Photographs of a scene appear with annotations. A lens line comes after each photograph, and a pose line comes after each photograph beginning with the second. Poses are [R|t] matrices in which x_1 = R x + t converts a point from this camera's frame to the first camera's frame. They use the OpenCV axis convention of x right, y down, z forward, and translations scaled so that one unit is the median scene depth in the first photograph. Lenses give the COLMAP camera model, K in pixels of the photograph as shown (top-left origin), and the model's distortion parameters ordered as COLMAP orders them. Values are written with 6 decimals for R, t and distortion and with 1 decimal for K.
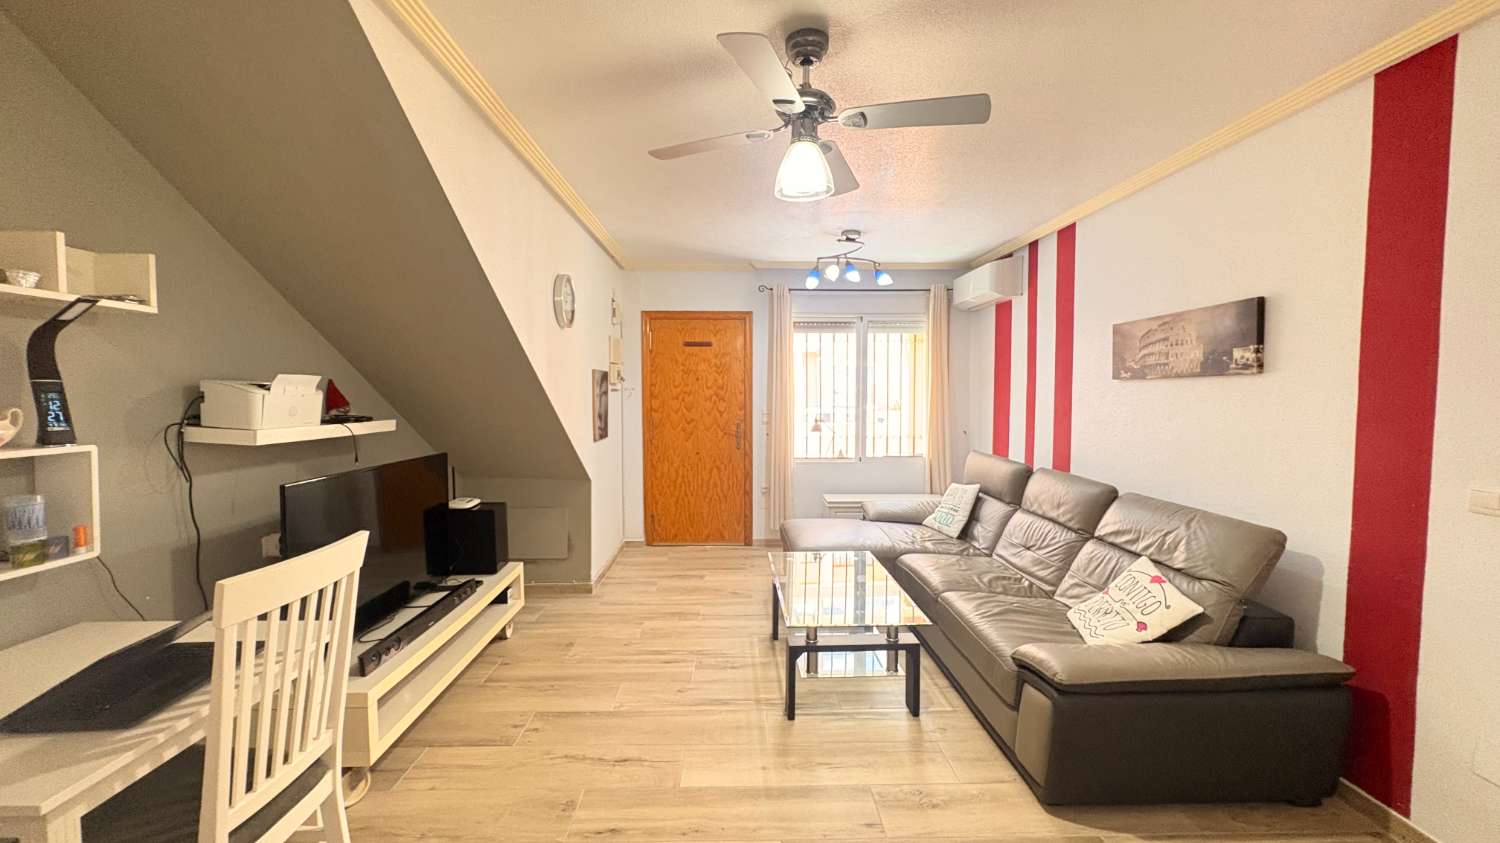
lens RADIAL K [[596.5, 0, 748.7], [0, 596.5, 421.1], [0, 0, 1]] dist [-0.001743, 0.000263]
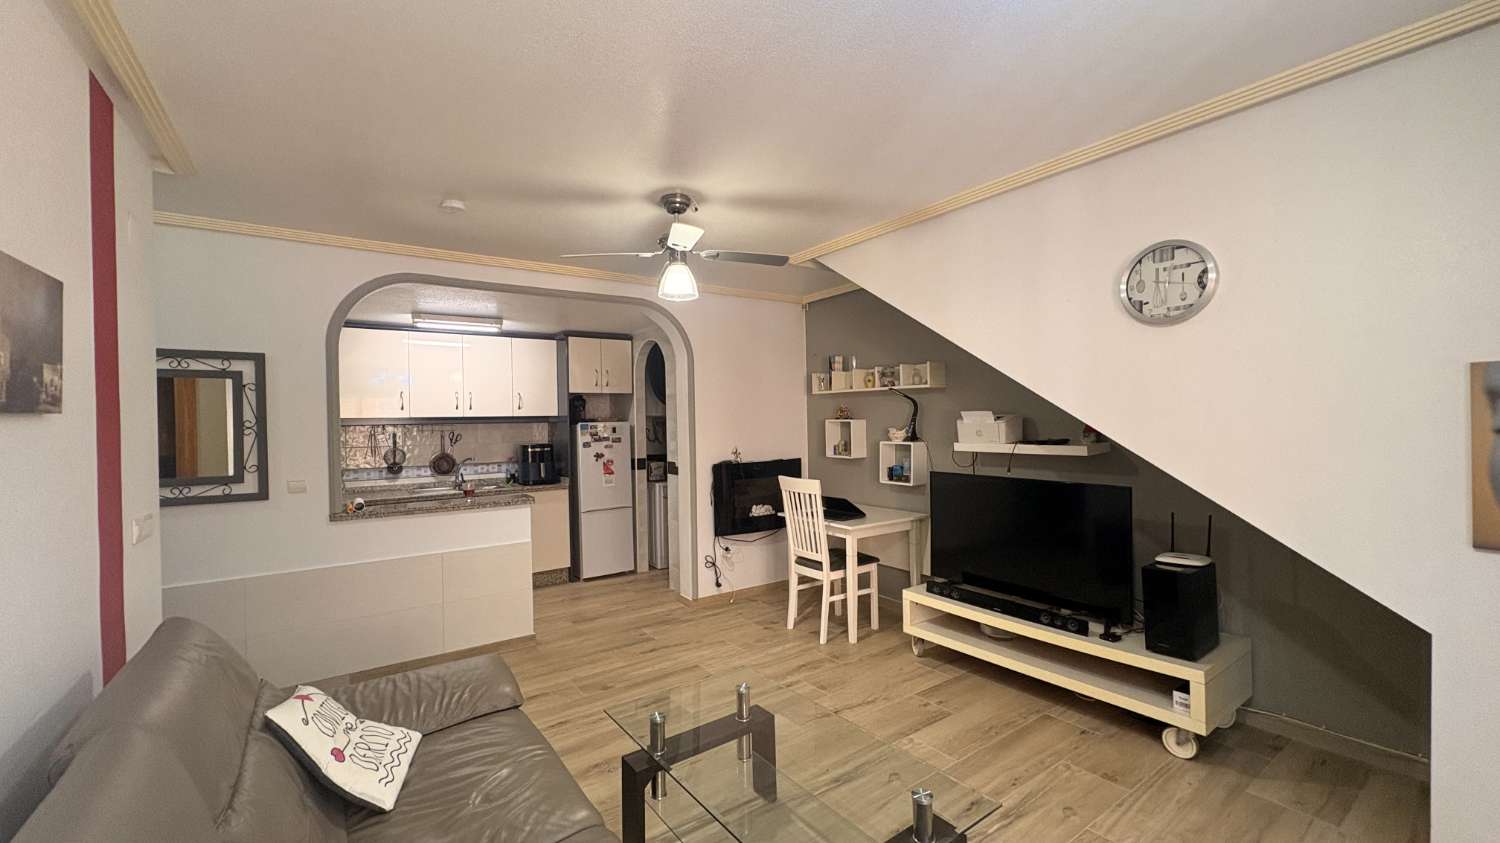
lens RADIAL K [[596.5, 0, 748.7], [0, 596.5, 421.1], [0, 0, 1]] dist [-0.001743, 0.000263]
pose [[-0.830481, 0.016525, -0.556802, 0.602697], [-0.007674, 0.999126, 0.041100, -0.101341], [0.556994, 0.038406, -0.829628, 1.800489]]
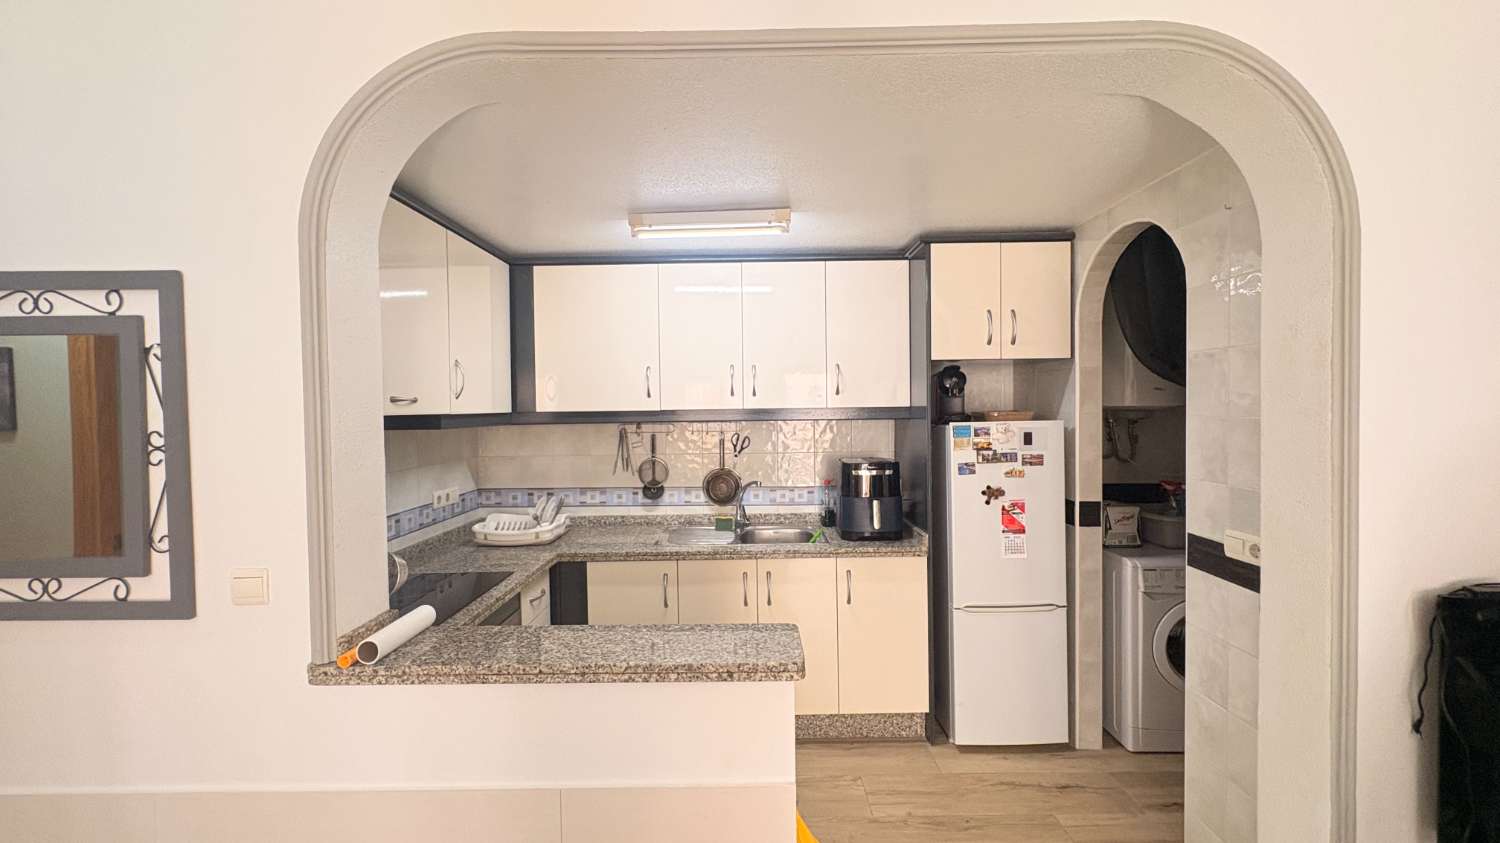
lens RADIAL K [[596.5, 0, 748.7], [0, 596.5, 421.1], [0, 0, 1]] dist [-0.001743, 0.000263]
pose [[-0.999630, 0.013460, 0.023627, 0.427052], [0.015084, 0.997437, 0.069941, -0.091793], [-0.022625, 0.070272, -0.997271, 1.276010]]
